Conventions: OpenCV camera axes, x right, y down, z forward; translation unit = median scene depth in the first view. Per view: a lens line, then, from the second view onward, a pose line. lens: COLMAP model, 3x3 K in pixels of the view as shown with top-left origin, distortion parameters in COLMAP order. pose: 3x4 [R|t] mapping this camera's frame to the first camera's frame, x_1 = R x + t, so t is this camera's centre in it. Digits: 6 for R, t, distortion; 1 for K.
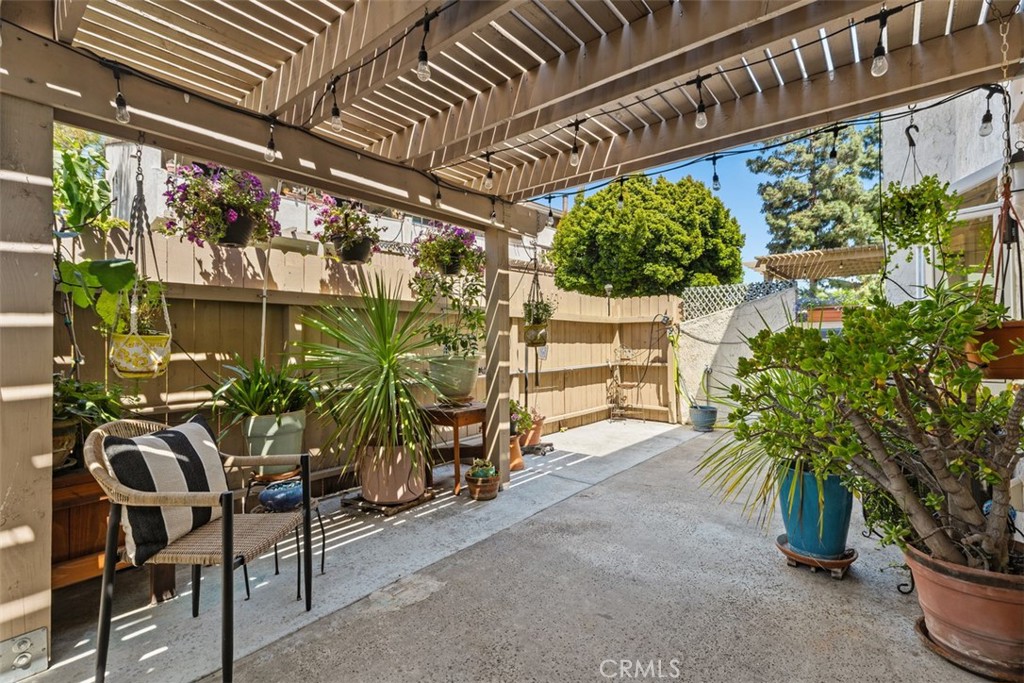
lens RADIAL K [[467.6, 0, 503.7], [0, 467.6, 344.7], [0, 0, 1]] dist [0.005352, -0.000181]
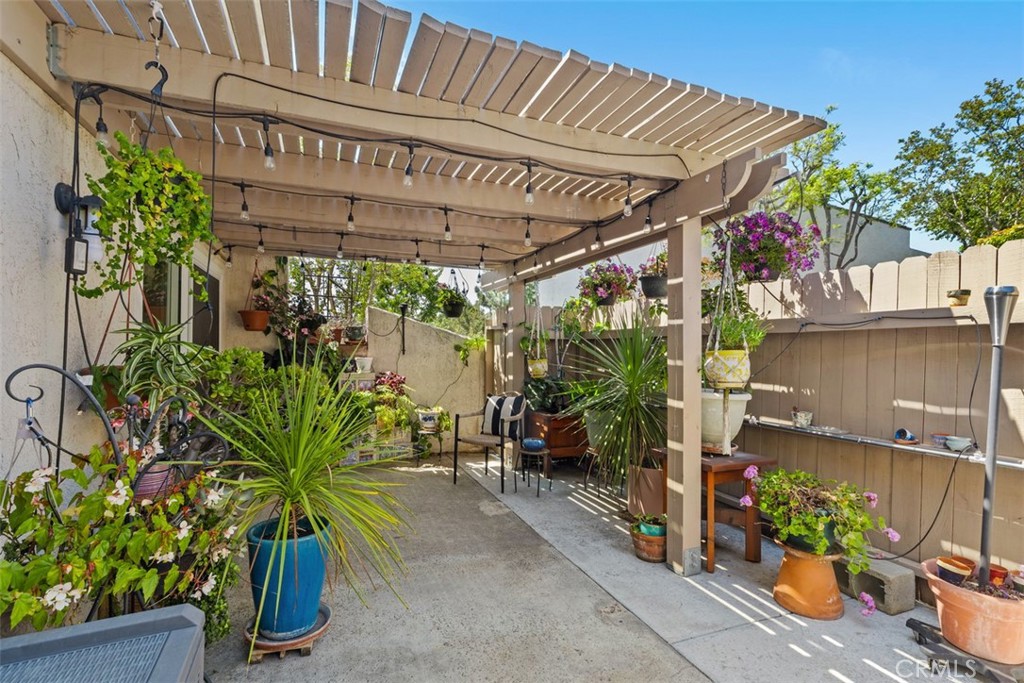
lens RADIAL K [[467.6, 0, 513.3], [0, 467.6, 347.5], [0, 0, 1]] dist [0.005352, -0.000181]
pose [[-0.459218, -0.001103, -0.888323, 1.005251], [-0.009959, 0.999943, 0.003906, -0.063302], [0.888268, 0.010641, -0.459202, 1.421412]]
